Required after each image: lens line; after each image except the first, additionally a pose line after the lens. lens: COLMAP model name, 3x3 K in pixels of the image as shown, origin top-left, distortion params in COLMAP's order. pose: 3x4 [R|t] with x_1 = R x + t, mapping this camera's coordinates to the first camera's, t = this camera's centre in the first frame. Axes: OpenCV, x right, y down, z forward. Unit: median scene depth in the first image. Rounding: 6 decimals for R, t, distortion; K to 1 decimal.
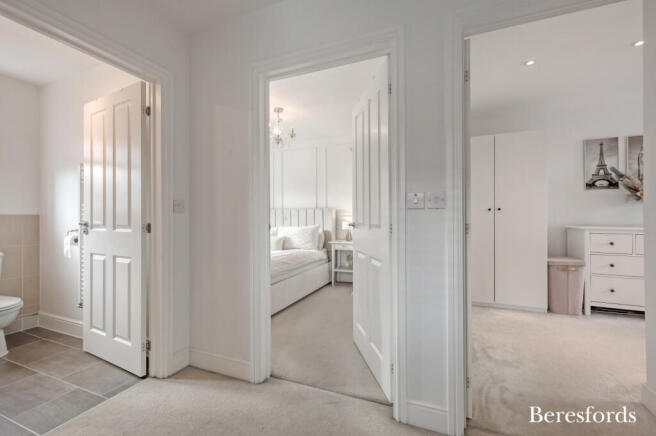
lens RADIAL K [[285.6, 0, 323.9], [0, 285.6, 217.7], [0, 0, 1]] dist [-0.001069, -0.000587]
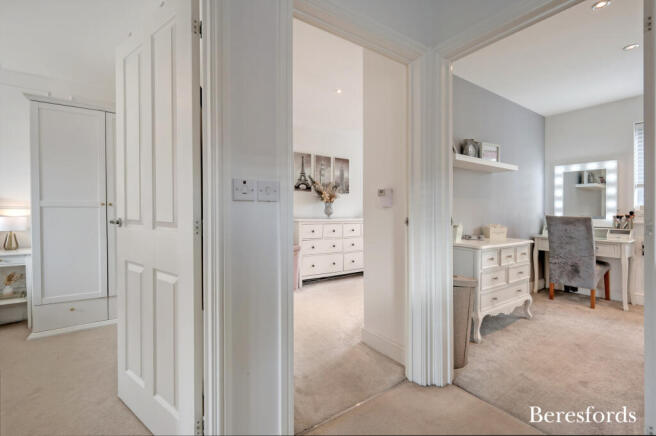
lens RADIAL K [[283.6, 0, 331.7], [0, 283.6, 216.5], [0, 0, 1]] dist [0.001518, 0.000023]
pose [[0.525369, -0.007670, 0.850840, -0.068296], [-0.007996, 0.999871, 0.013951, -0.000469], [-0.850837, -0.014133, 0.525239, 0.145130]]
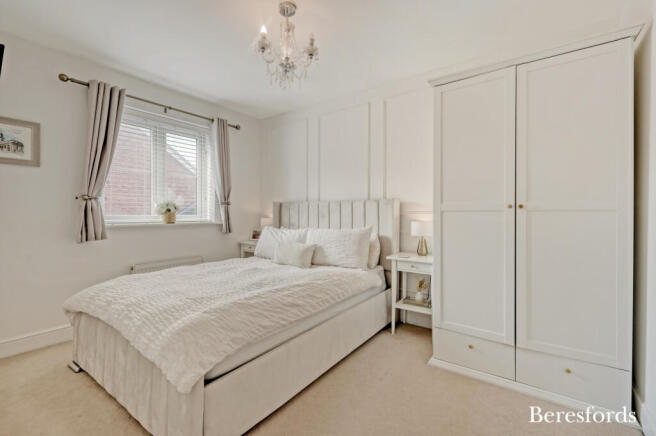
lens RADIAL K [[285.6, 0, 323.9], [0, 285.6, 217.7], [0, 0, 1]] dist [-0.001069, -0.000587]
pose [[0.974998, 0.008806, -0.222041, 0.021870], [-0.006275, 0.999907, 0.012101, -0.000758], [0.222127, -0.010405, 0.974962, 0.424634]]
